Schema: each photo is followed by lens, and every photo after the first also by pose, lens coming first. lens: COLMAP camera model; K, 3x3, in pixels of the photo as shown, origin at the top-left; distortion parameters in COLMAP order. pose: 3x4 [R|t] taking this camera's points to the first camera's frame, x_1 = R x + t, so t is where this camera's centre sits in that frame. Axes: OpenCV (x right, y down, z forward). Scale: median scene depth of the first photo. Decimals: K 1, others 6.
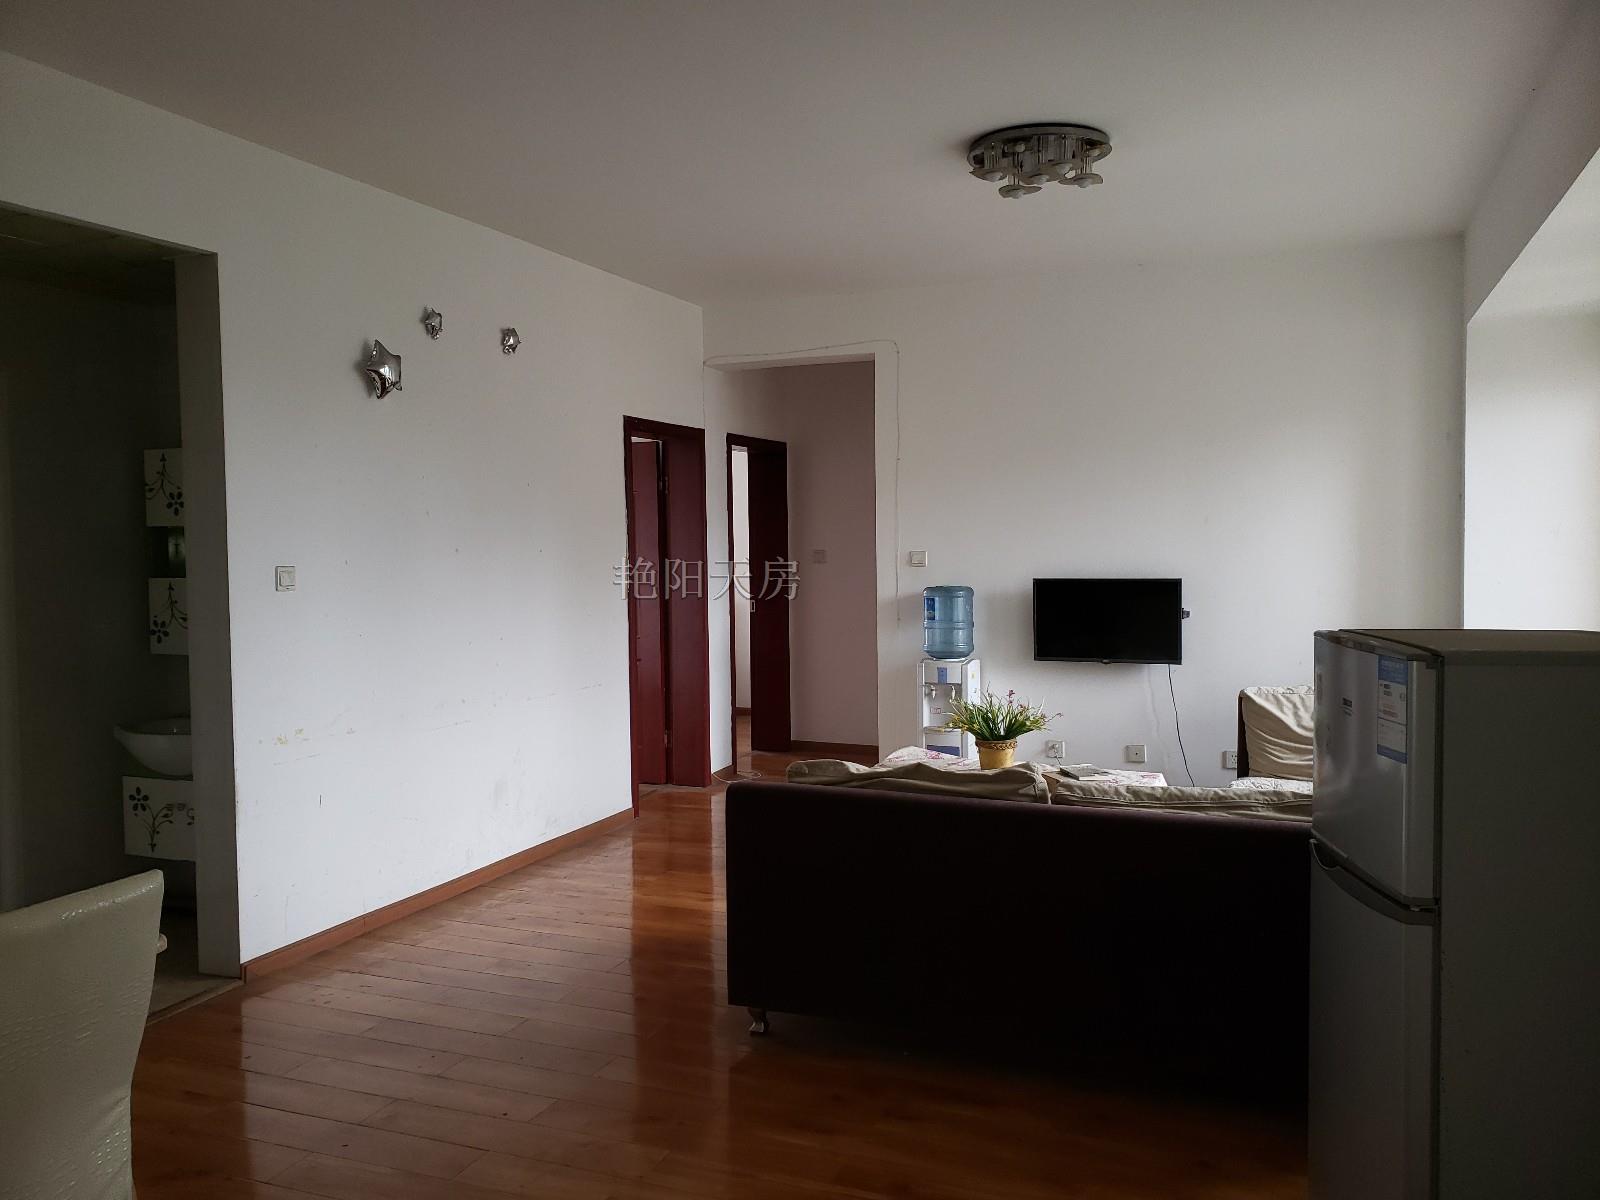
lens RADIAL K [[1202.6, 0, 802.0], [0, 1202.6, 599.1], [0, 0, 1]] dist [0.043932, 0.002560]
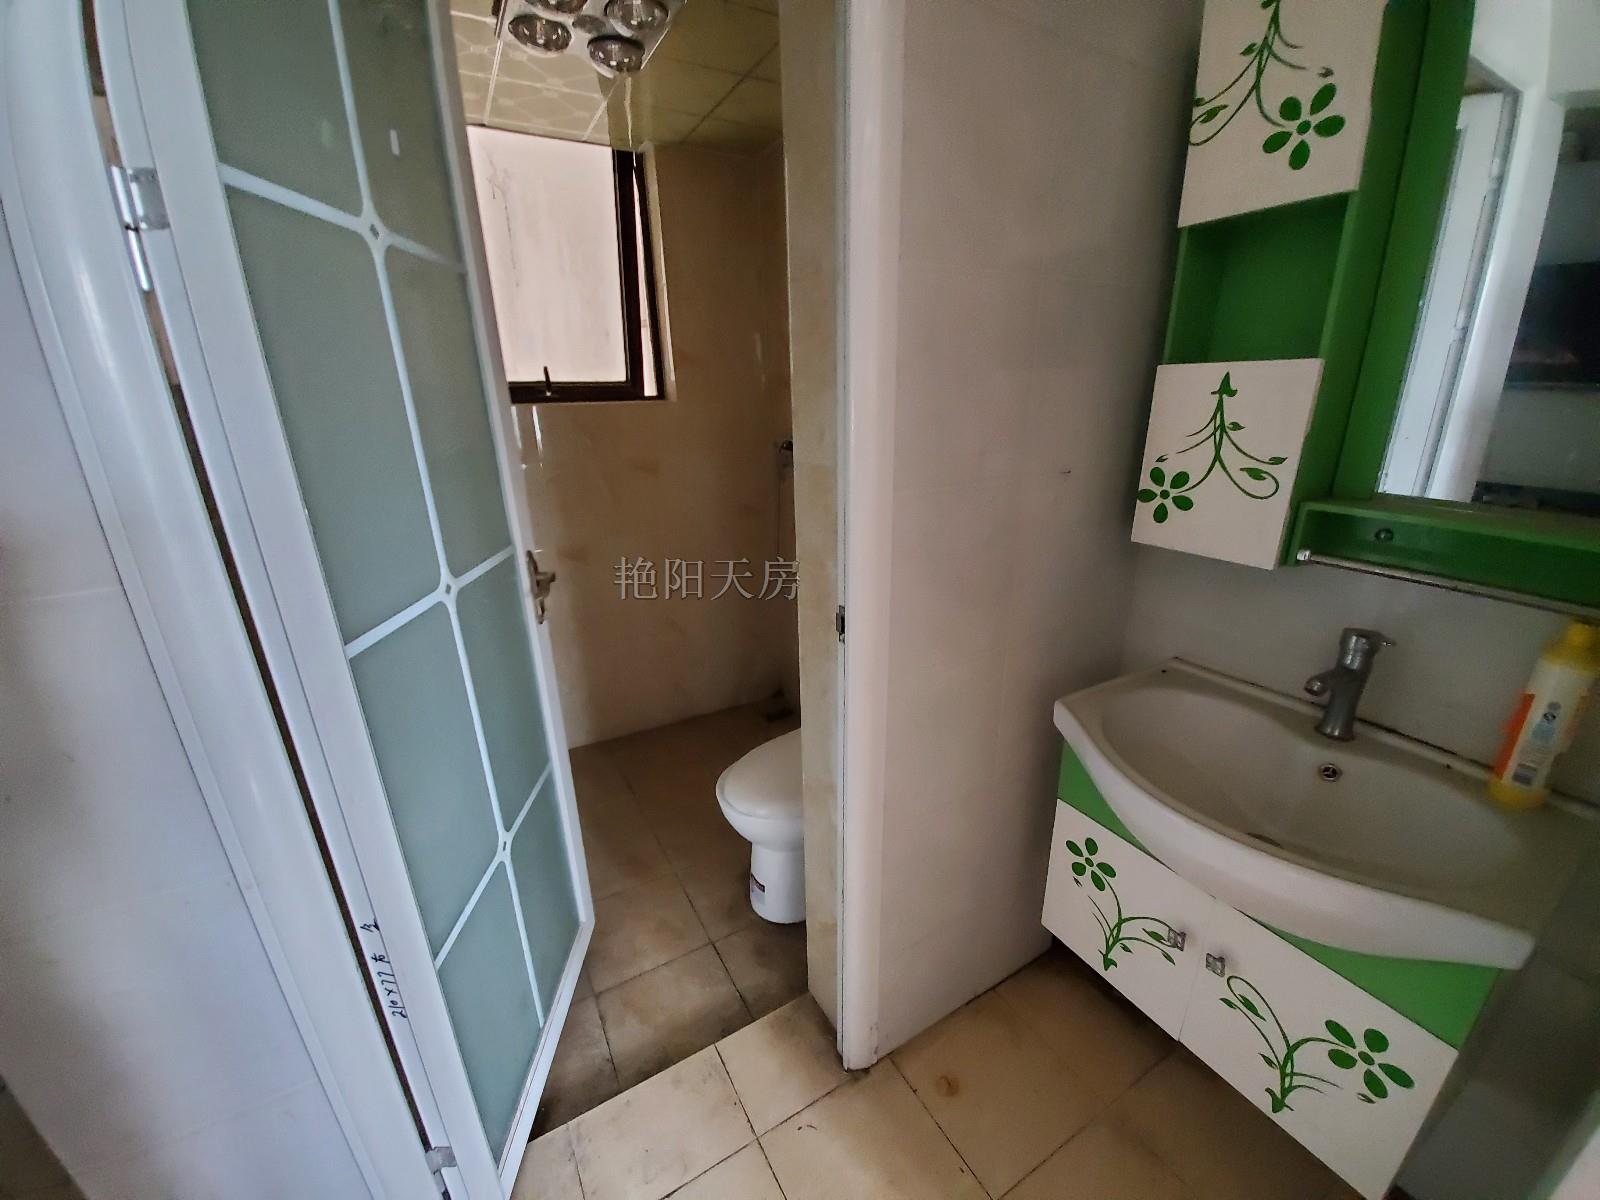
lens RADIAL K [[637.8, 0, 802.4], [0, 637.8, 592.8], [0, 0, 1]] dist [-0.000939, -0.000114]
pose [[0.796139, 0.190139, -0.574464, -0.495744], [-0.024917, 0.958846, 0.282832, -0.000849], [0.604600, -0.210860, 0.768112, 0.745557]]
